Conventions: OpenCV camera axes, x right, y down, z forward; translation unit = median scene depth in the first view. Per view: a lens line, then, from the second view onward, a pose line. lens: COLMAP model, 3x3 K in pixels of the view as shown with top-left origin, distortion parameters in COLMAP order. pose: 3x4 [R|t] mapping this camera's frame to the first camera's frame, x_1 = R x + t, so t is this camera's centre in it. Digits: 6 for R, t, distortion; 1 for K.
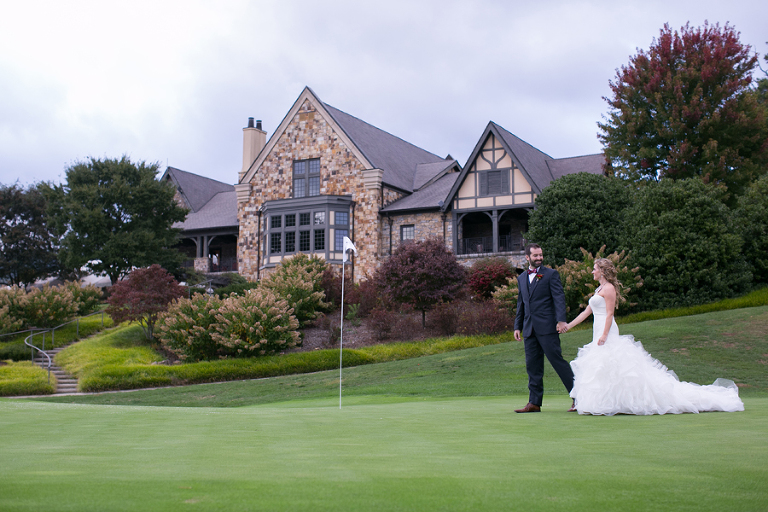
lens RADIAL K [[1114.7, 0, 384.0], [0, 1114.7, 256.0], [0, 0, 1]] dist [-0.137769, 0.020049]
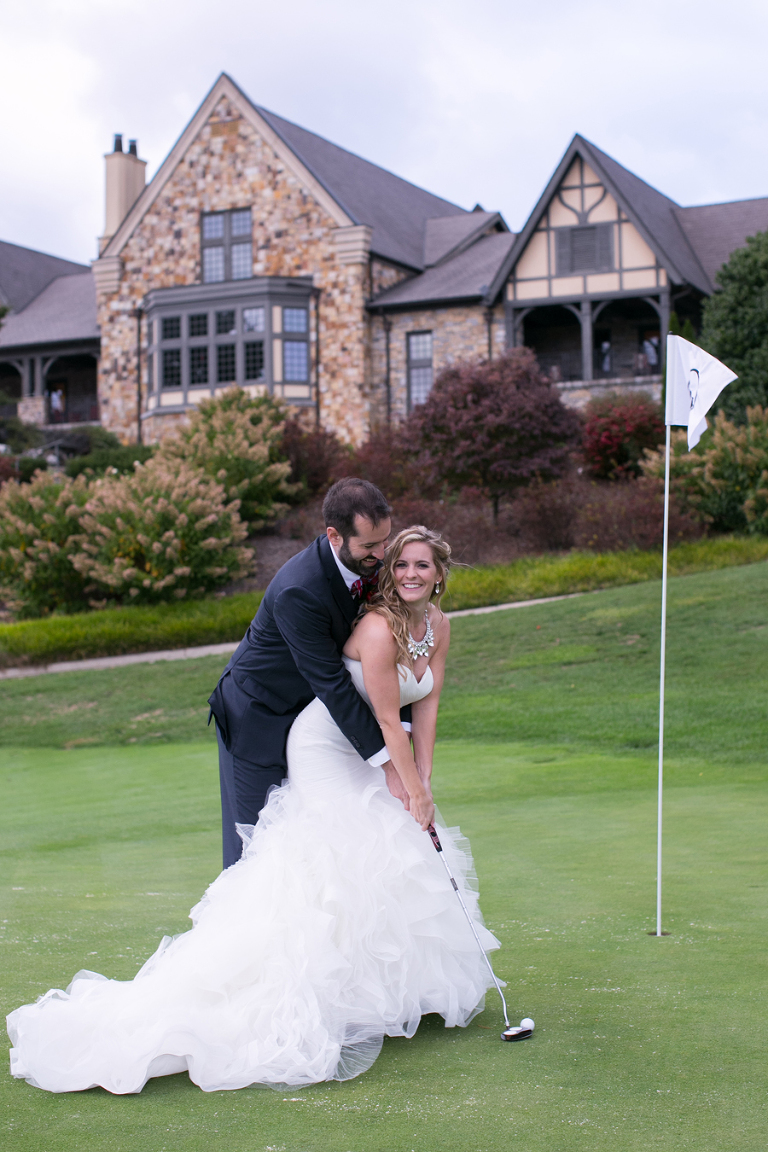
lens RADIAL K [[1672.1, 0, 316.2], [0, 1672.1, 556.0], [0, 0, 1]] dist [-0.137769, 0.020049]
pose [[0.999698, -0.014845, 0.019604, -0.045440], [0.012807, 0.994877, 0.100281, -0.001385], [-0.020993, -0.099999, 0.994766, 0.195837]]
